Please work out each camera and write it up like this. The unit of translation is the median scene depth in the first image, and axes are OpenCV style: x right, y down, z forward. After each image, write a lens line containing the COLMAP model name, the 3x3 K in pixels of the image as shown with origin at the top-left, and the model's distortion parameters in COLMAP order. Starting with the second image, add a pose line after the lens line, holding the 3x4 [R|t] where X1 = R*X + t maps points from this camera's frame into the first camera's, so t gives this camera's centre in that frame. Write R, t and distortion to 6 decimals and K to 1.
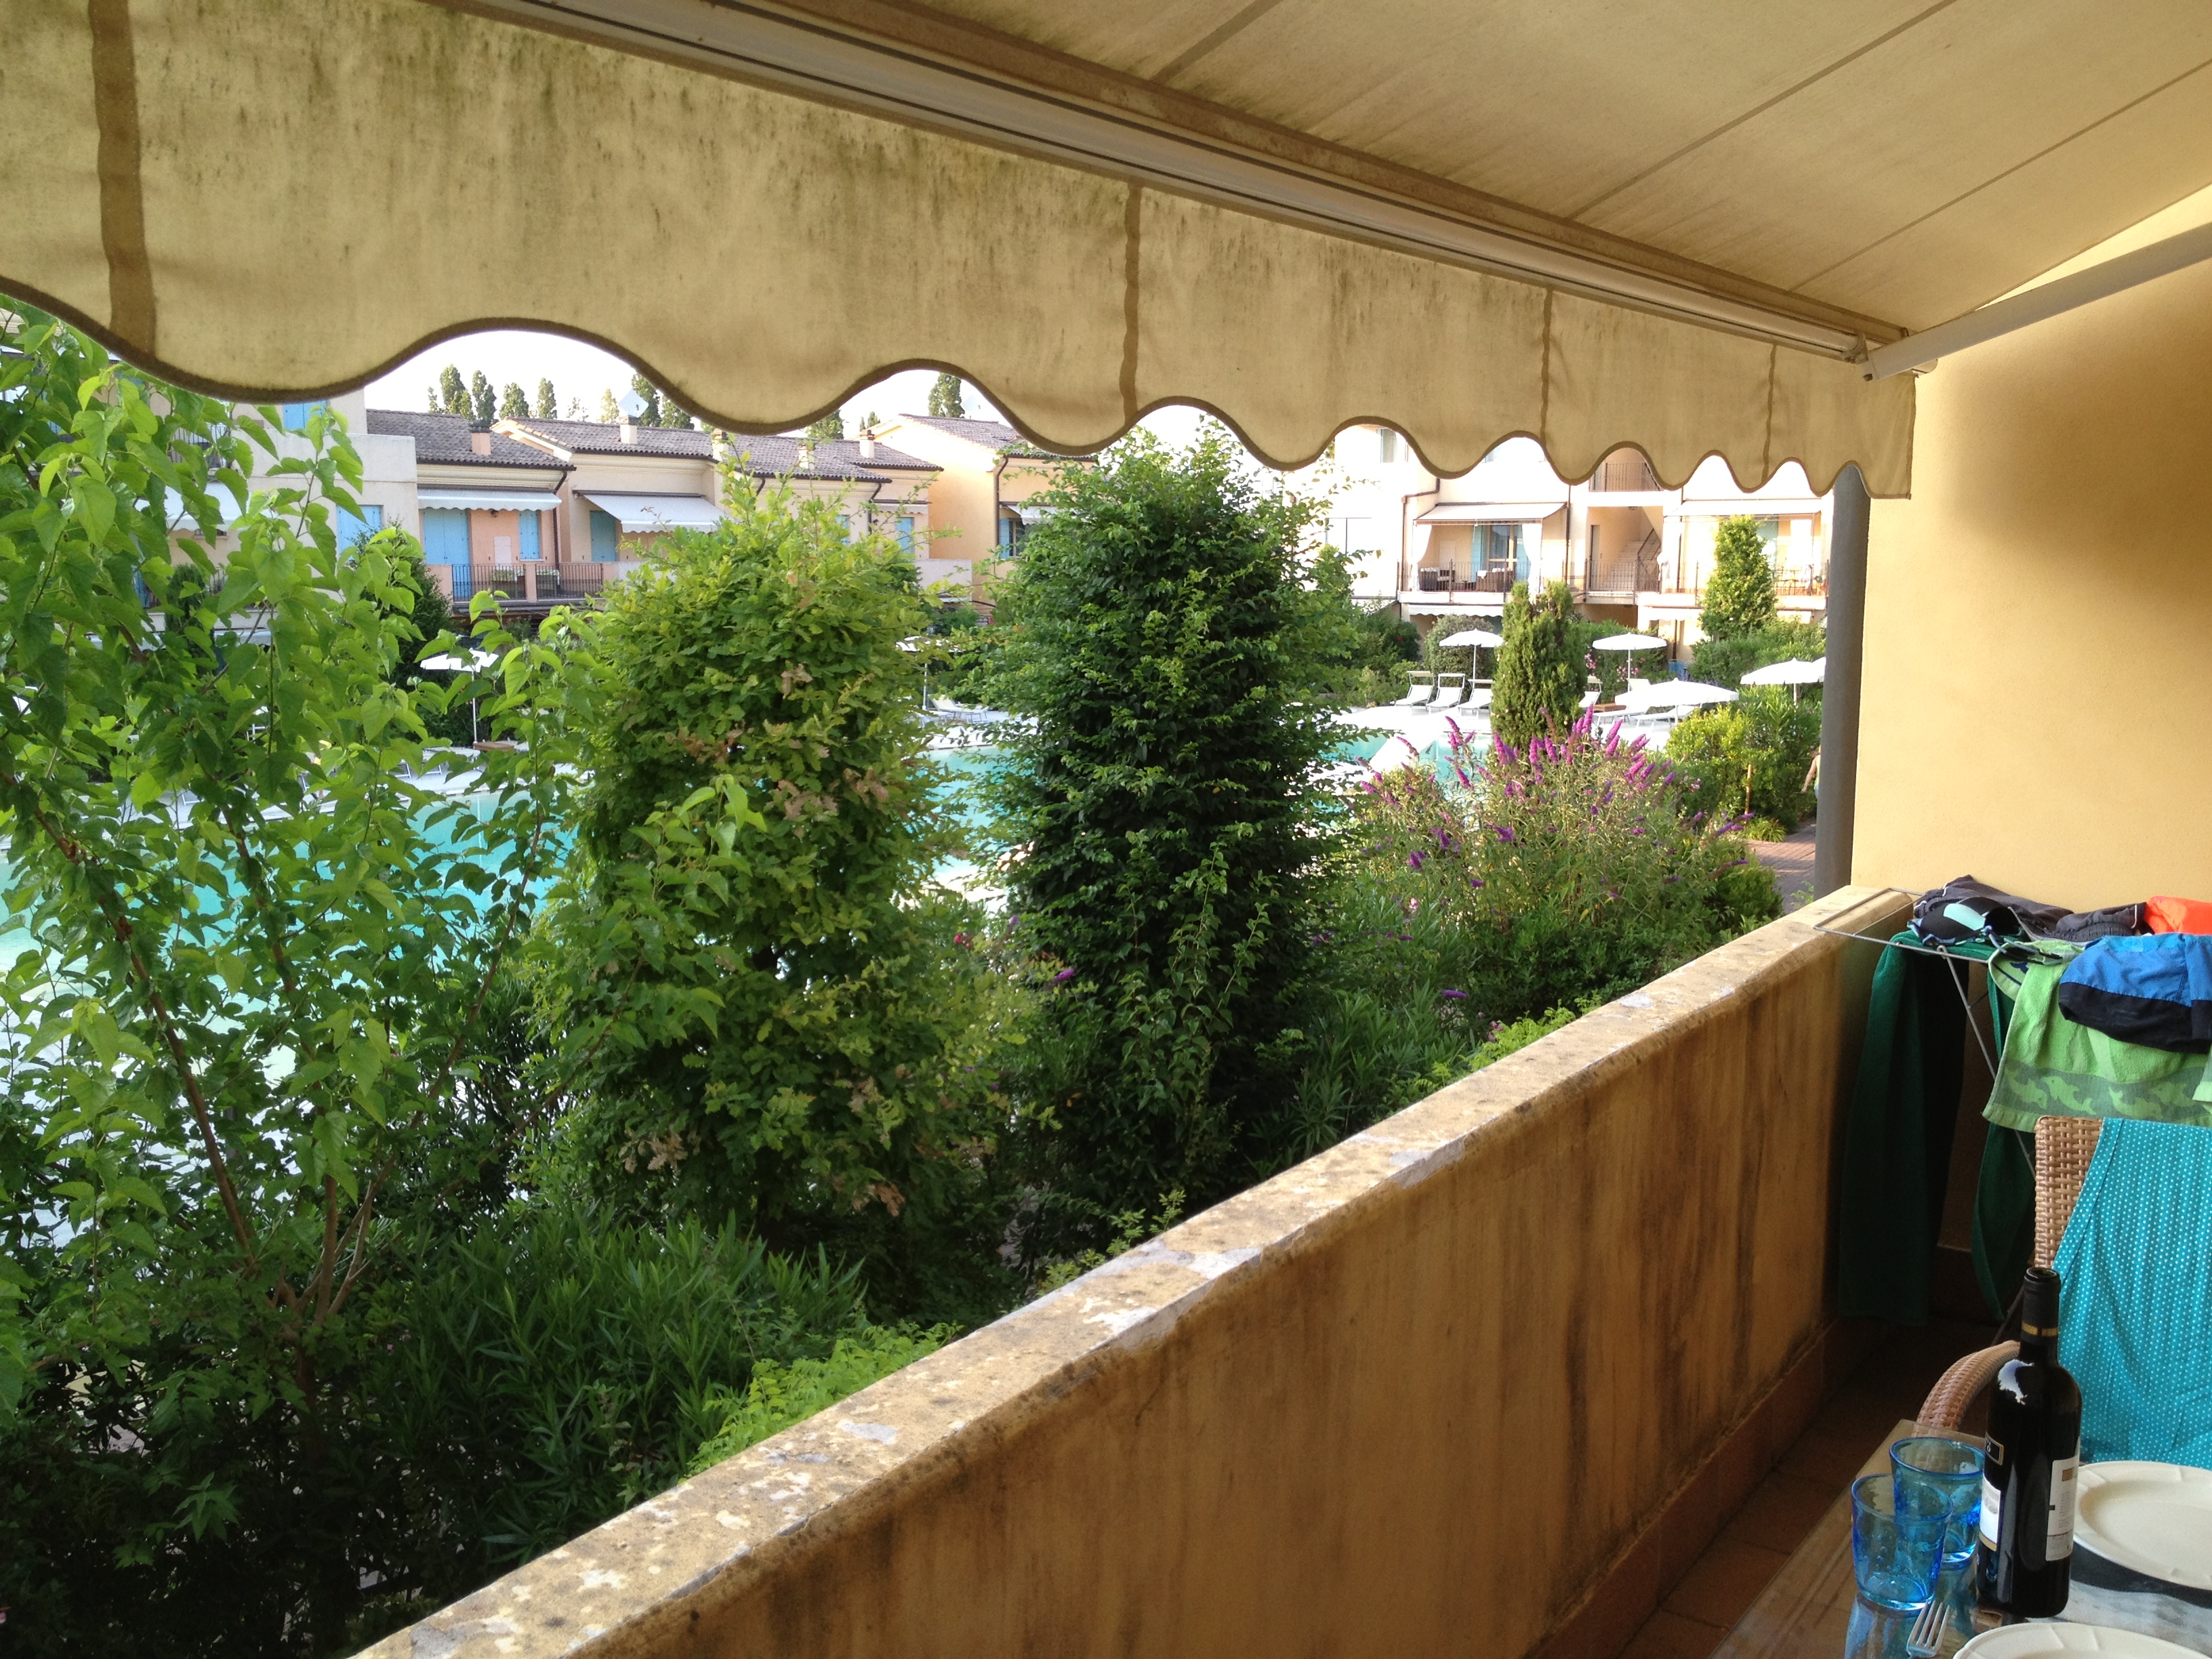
lens RADIAL K [[2032.3, 0, 1110.7], [0, 2032.3, 828.0], [0, 0, 1]] dist [0.078580, -0.160337]
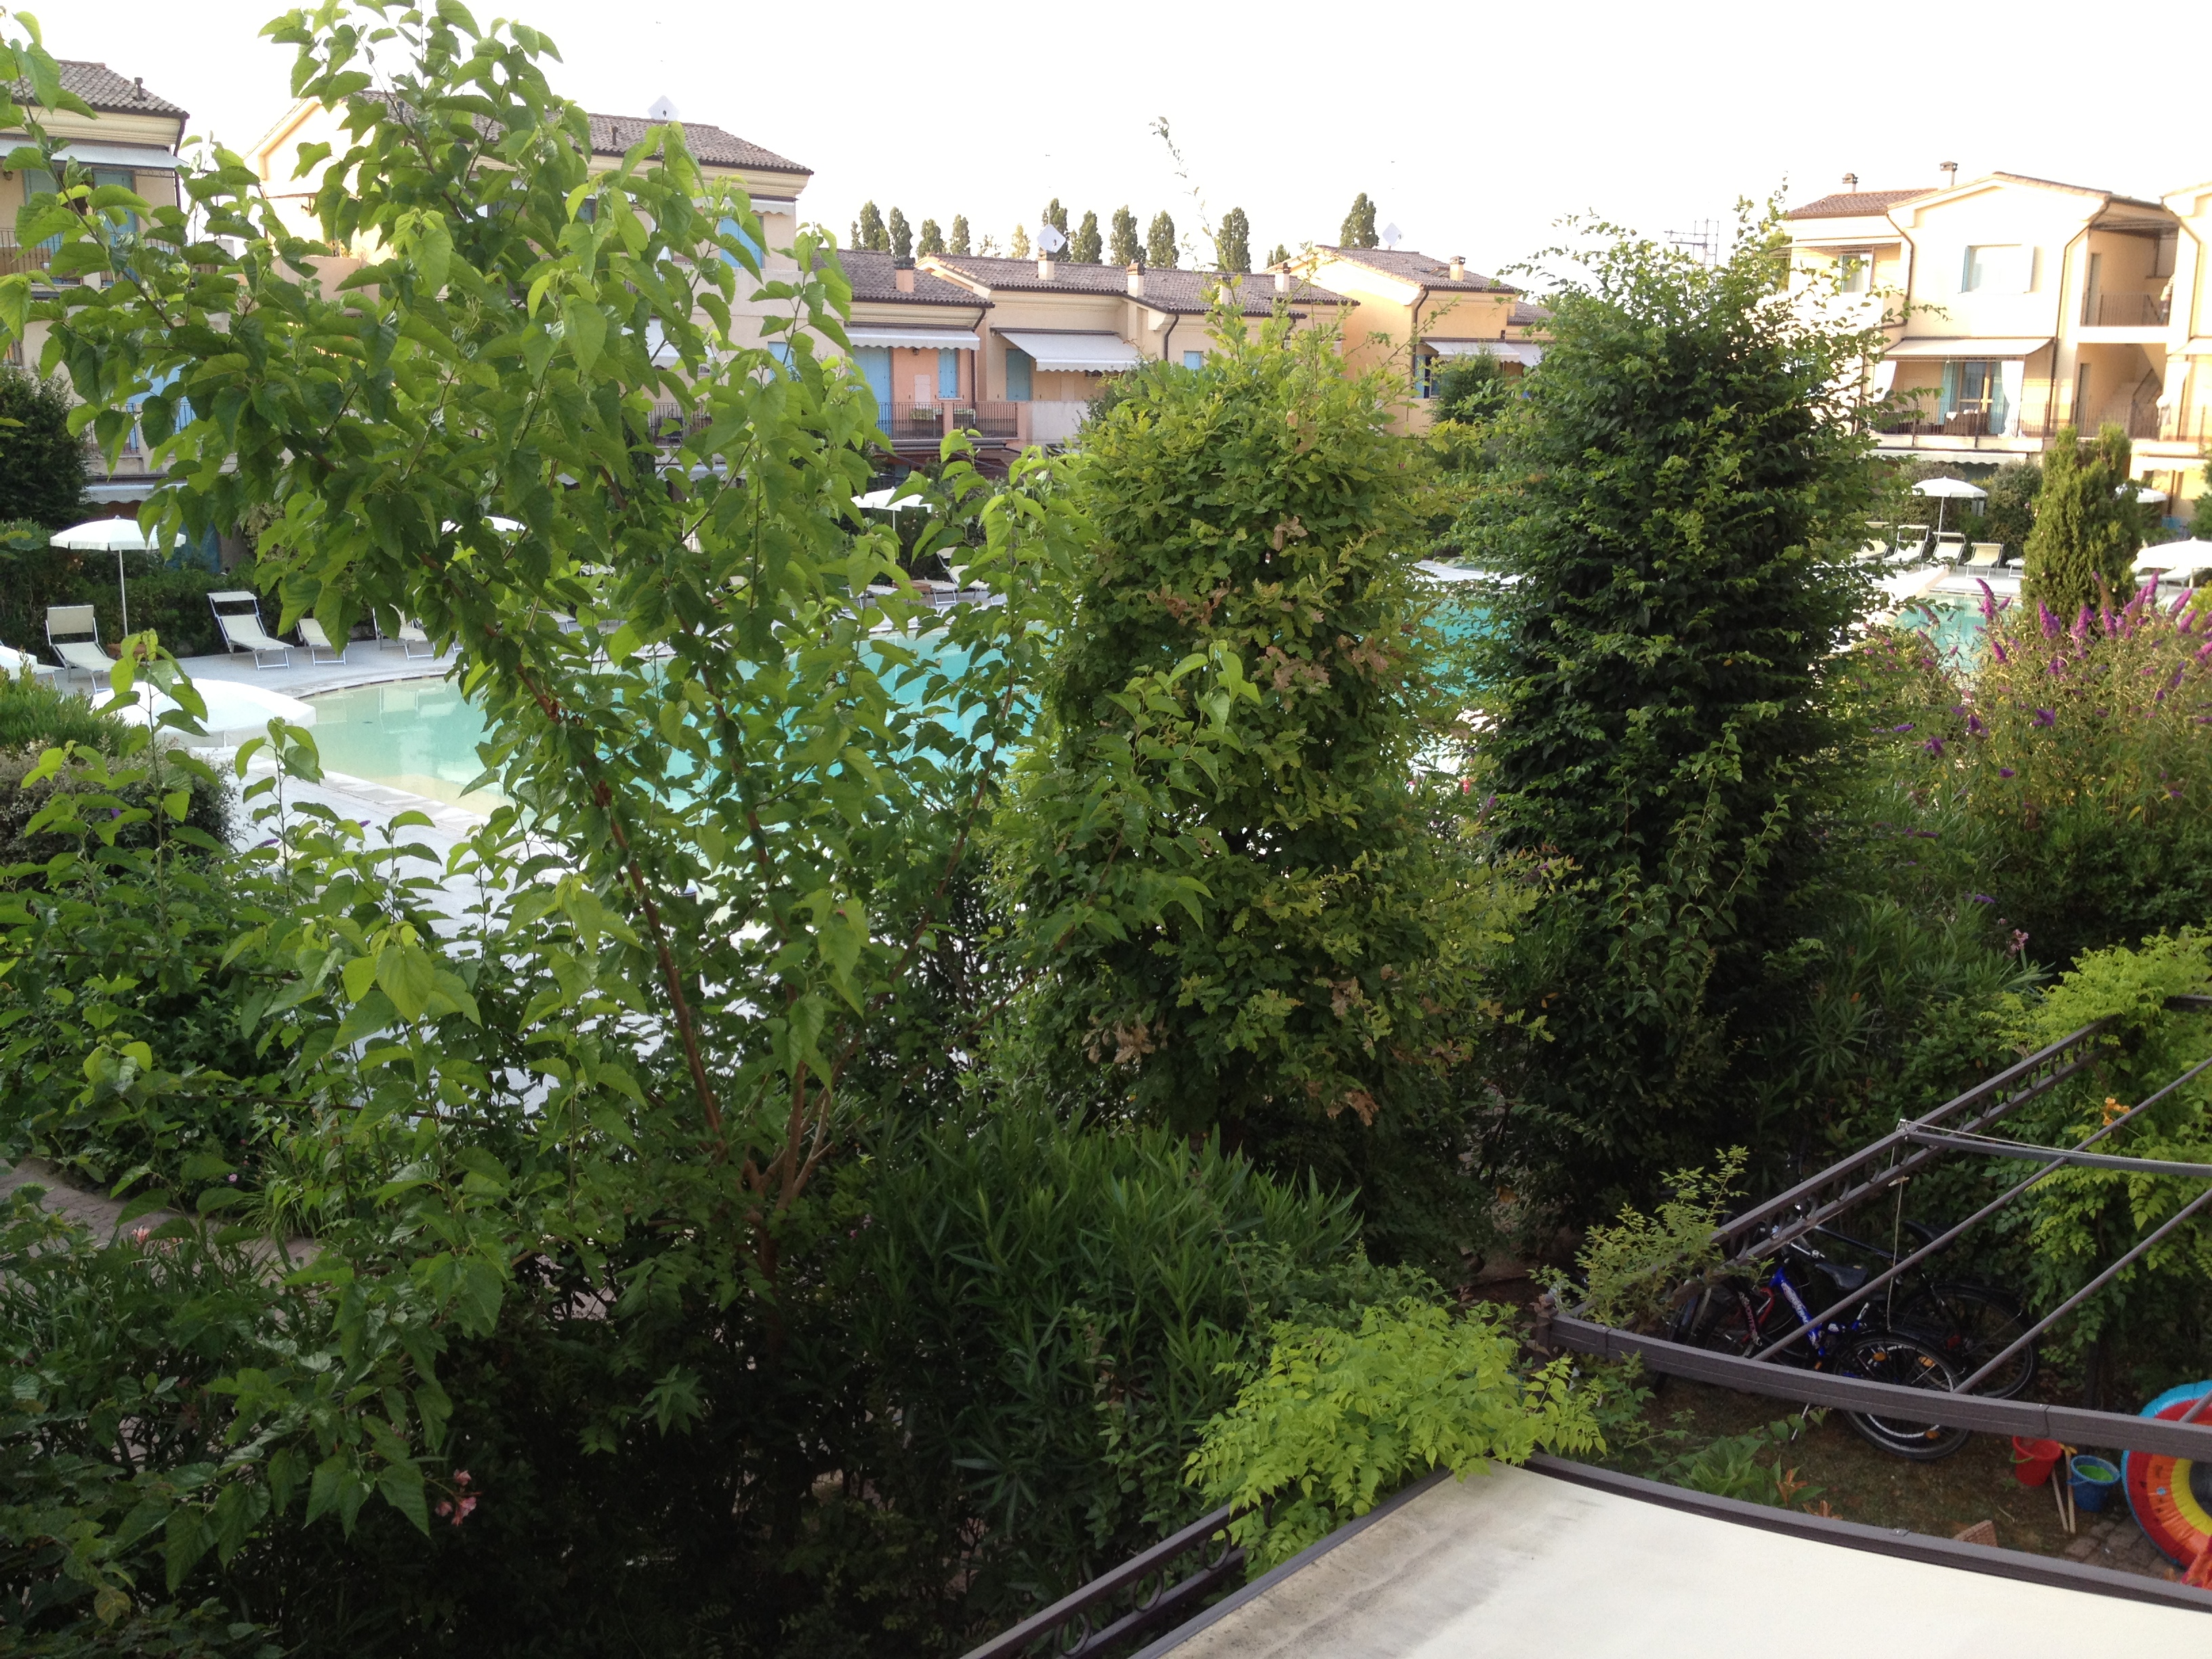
lens RADIAL K [[2032.3, 0, 1101.6], [0, 2032.3, 834.3], [0, 0, 1]] dist [0.078580, -0.160337]
pose [[0.981060, 0.045406, -0.188306, -0.066660], [-0.030392, 0.996179, 0.081871, -0.013054], [0.191304, -0.074597, 0.978692, 0.106420]]
